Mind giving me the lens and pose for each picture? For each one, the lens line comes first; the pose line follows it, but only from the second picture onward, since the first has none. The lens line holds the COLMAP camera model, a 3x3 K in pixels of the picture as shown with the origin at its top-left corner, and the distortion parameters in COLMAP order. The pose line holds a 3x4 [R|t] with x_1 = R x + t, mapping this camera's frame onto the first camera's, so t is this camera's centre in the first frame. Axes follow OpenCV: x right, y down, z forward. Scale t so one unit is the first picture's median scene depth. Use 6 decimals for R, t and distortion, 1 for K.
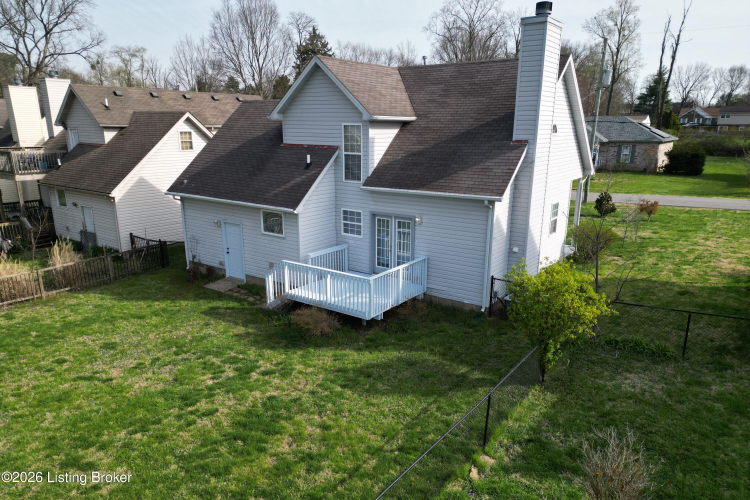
lens RADIAL K [[522.2, 0, 372.7], [0, 522.2, 291.4], [0, 0, 1]] dist [0.030294, -0.001508]
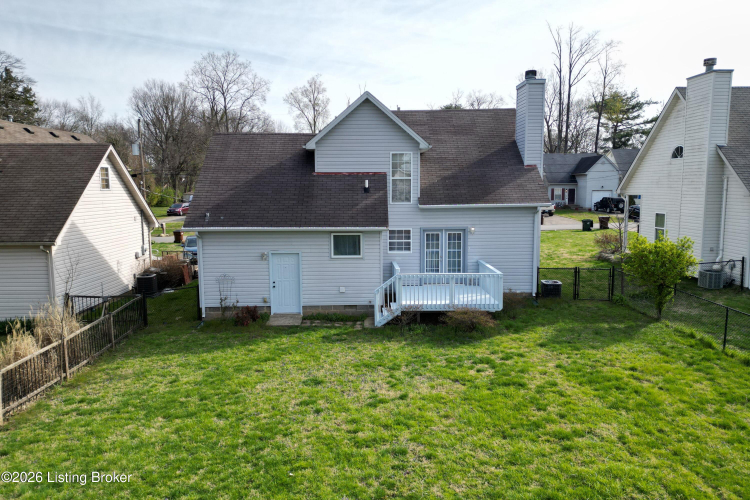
lens RADIAL K [[537.2, 0, 375.0], [0, 537.2, 250.0], [0, 0, 1]] dist [0.043248, -0.003891]
pose [[0.799625, -0.080721, 0.595050, -0.791934], [0.194435, 0.972346, -0.129378, 0.022449], [-0.568150, 0.219153, 0.793207, 0.162581]]
